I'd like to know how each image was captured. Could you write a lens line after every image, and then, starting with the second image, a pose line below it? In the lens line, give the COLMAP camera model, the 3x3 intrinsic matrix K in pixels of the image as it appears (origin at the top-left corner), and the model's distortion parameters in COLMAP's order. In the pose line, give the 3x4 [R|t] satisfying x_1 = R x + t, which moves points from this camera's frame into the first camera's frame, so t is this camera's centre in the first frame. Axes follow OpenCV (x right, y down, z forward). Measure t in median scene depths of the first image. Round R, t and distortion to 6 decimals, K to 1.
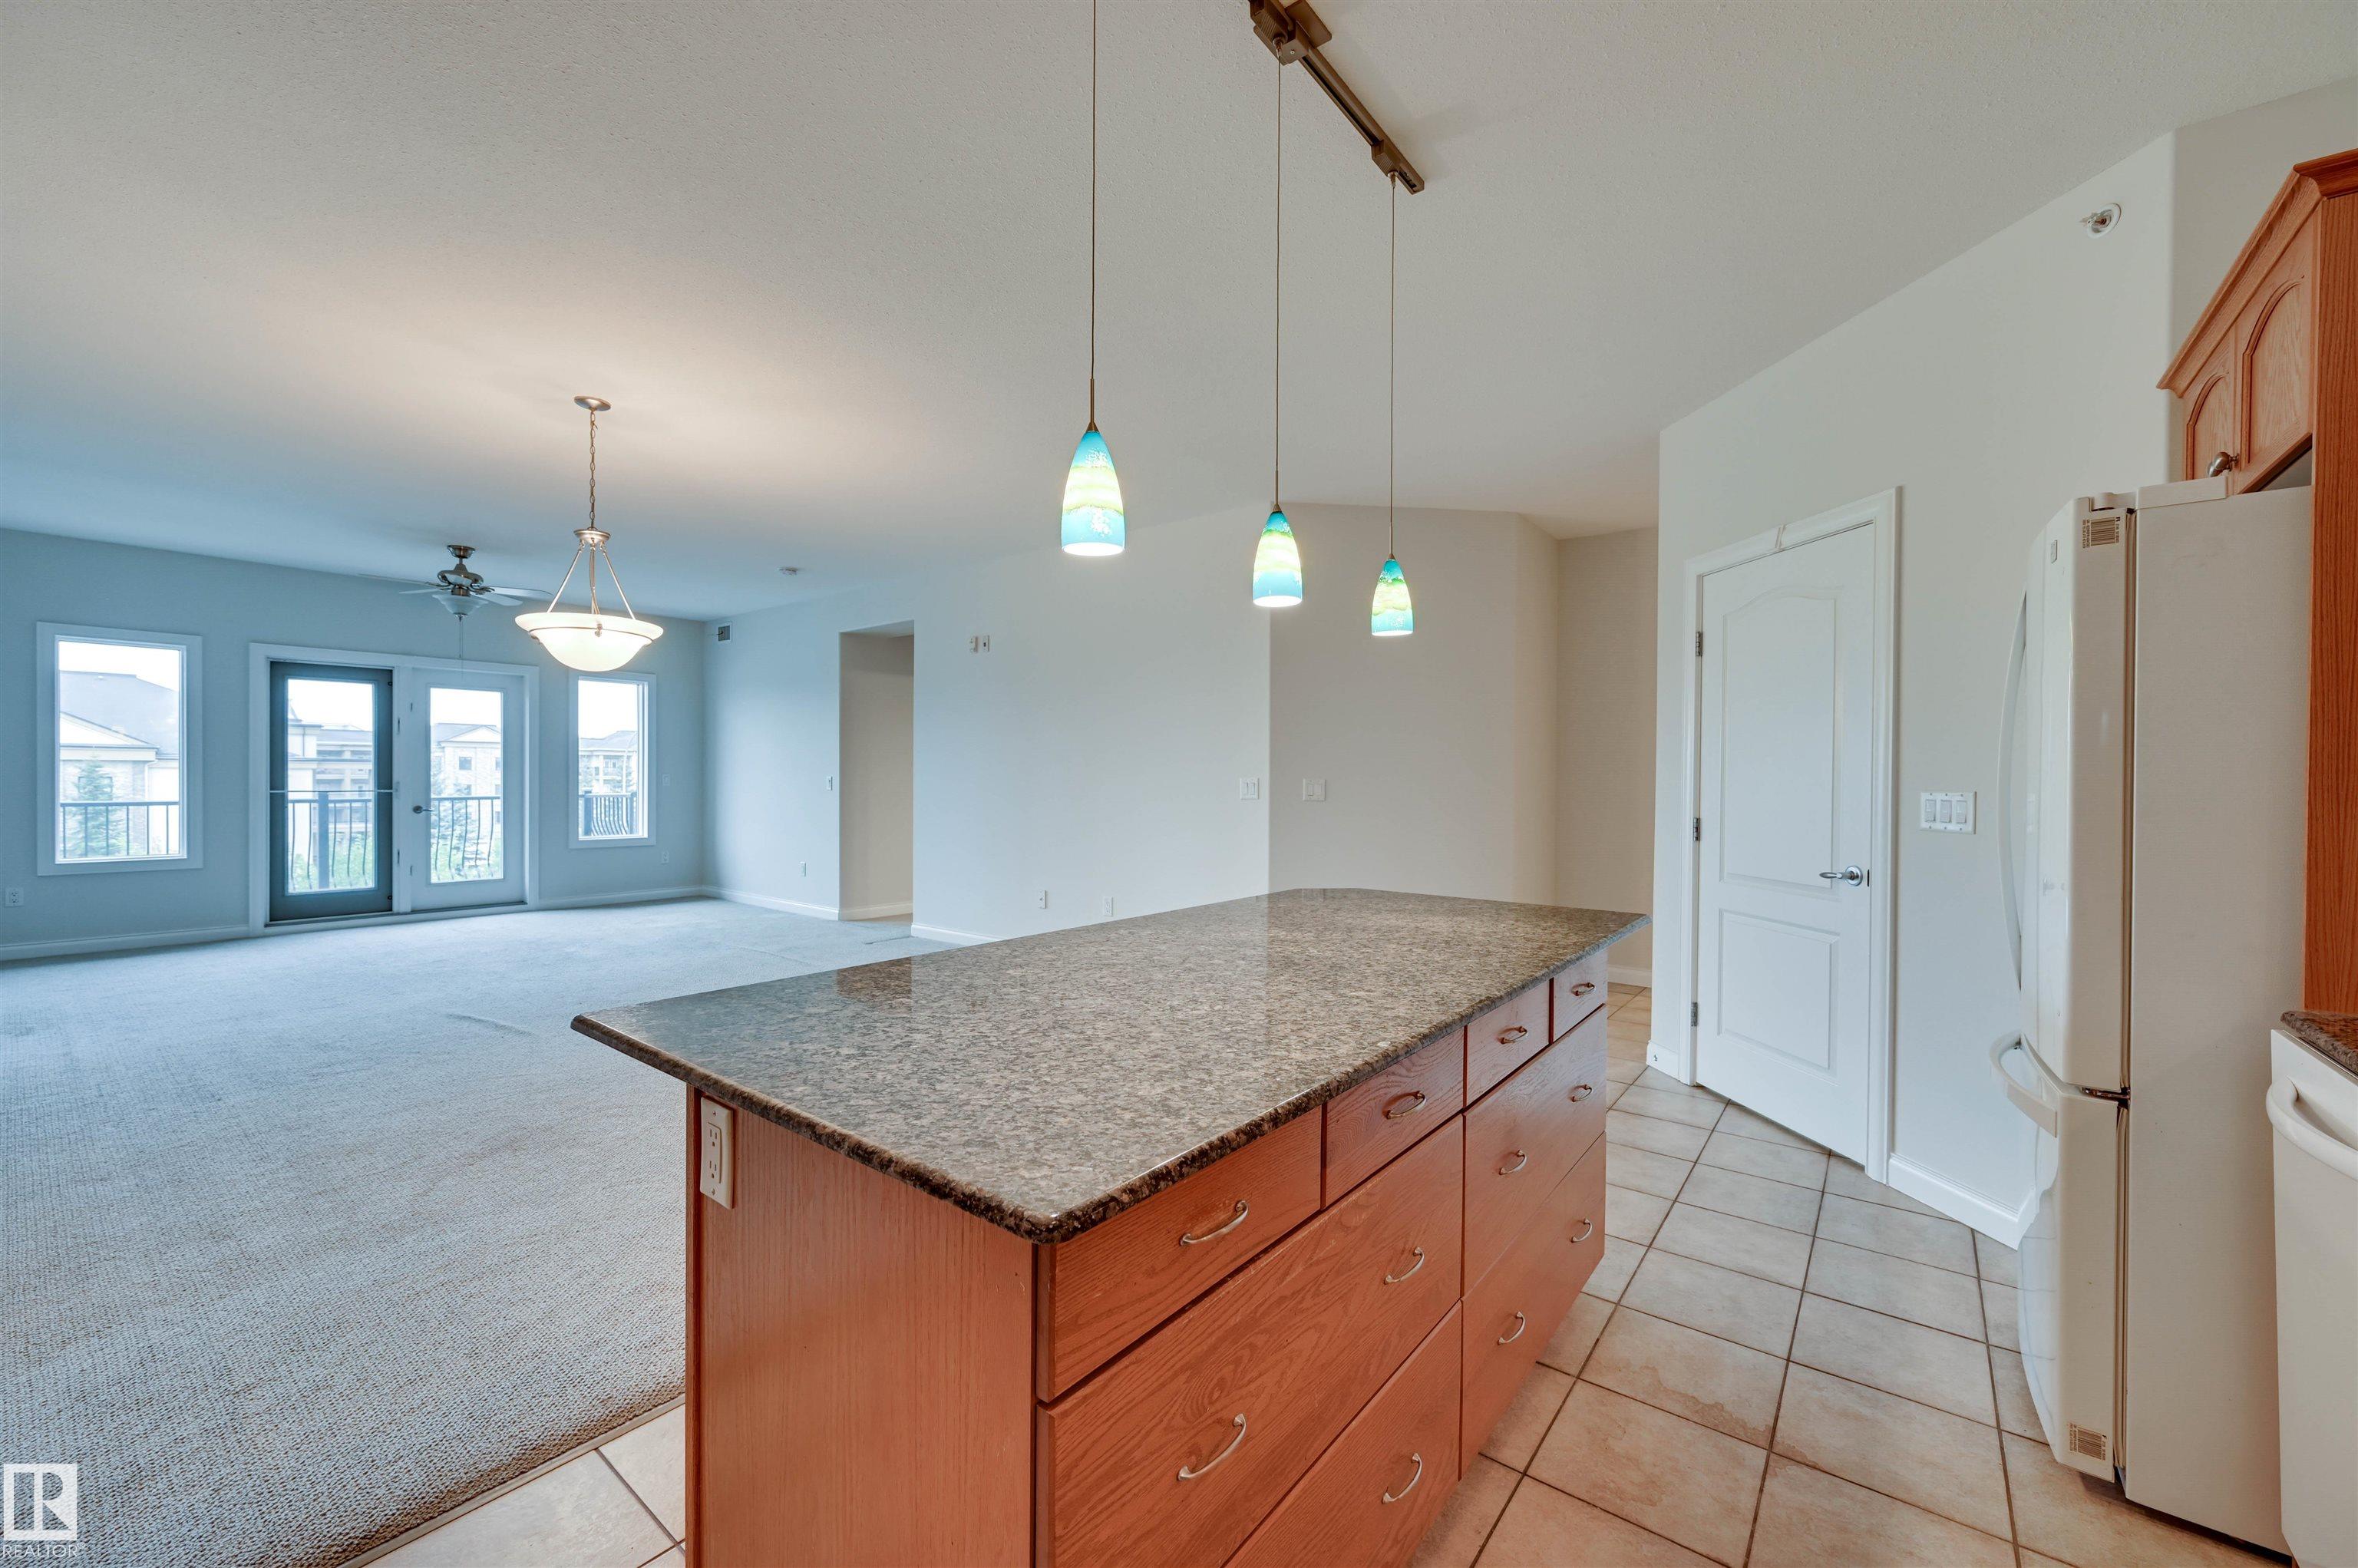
lens RADIAL K [[925.0, 0, 1181.9], [0, 925.0, 782.7], [0, 0, 1]] dist [-0.000331, 0.000377]
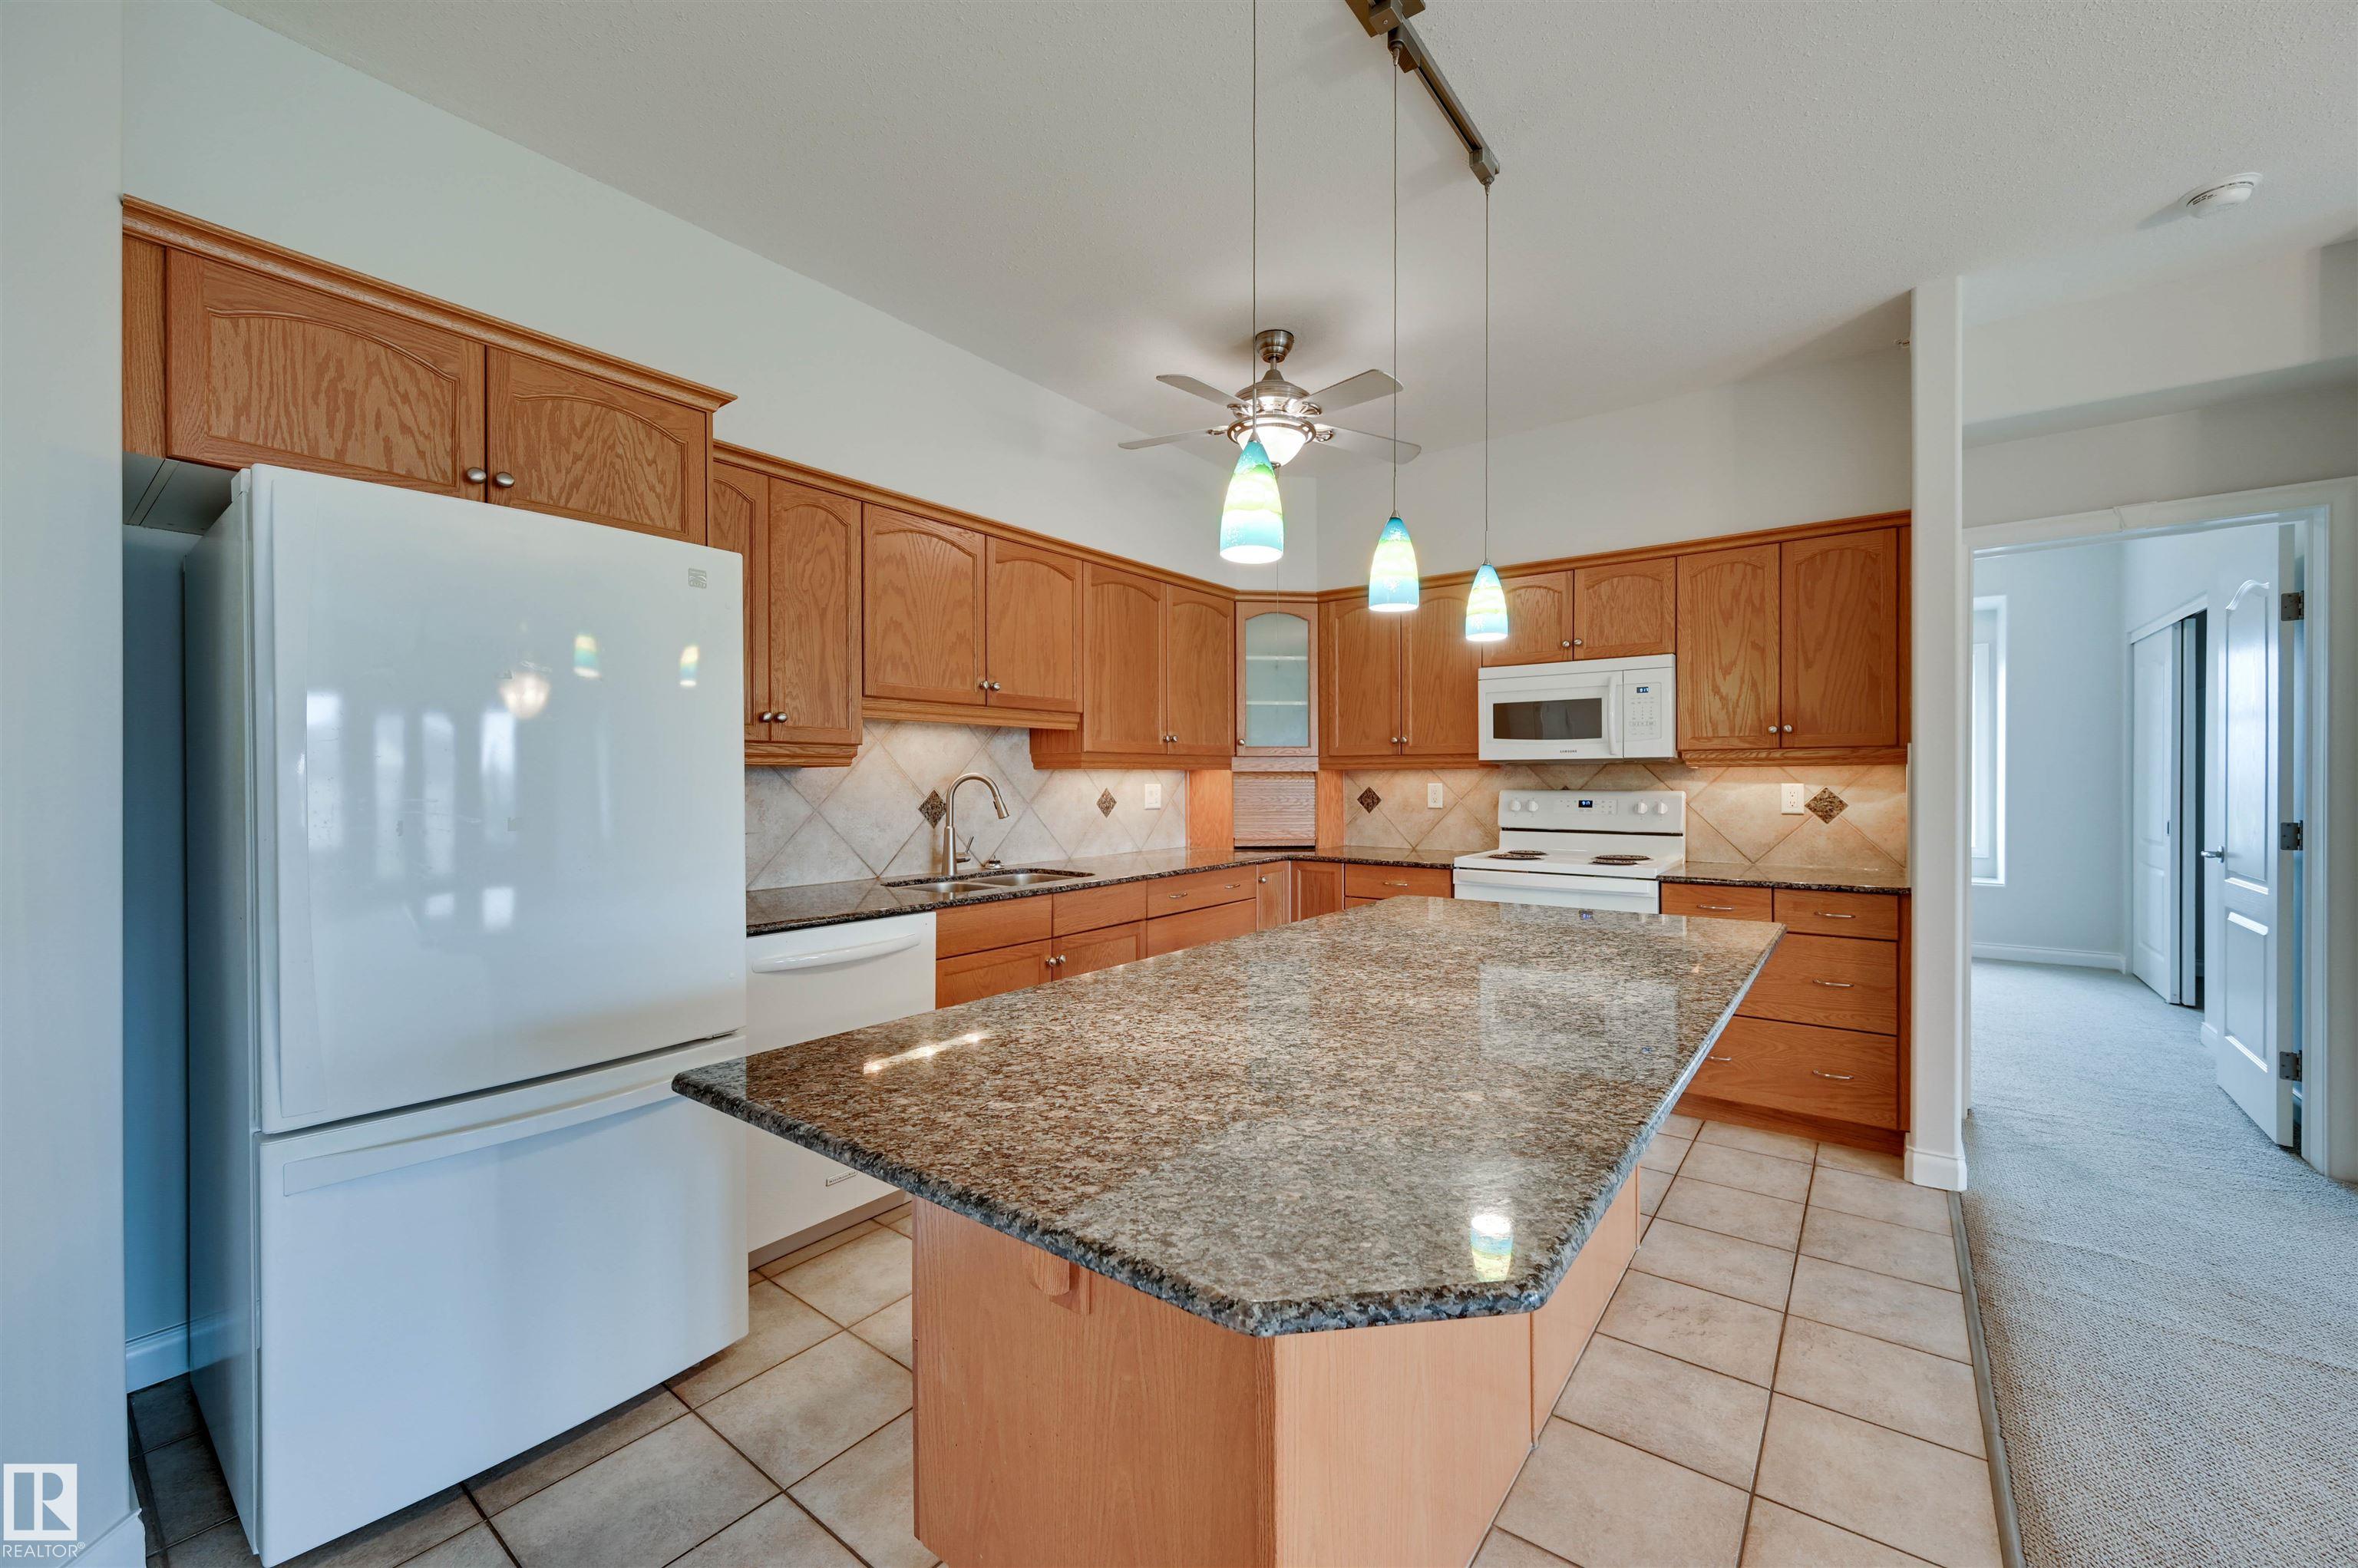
lens RADIAL K [[925.0, 0, 1181.9], [0, 925.0, 782.7], [0, 0, 1]] dist [-0.000331, 0.000377]
pose [[-0.999885, -0.003654, -0.014704, 0.092856], [-0.003820, 0.999929, 0.011247, -0.004252], [0.014662, 0.011302, -0.999829, 0.536477]]
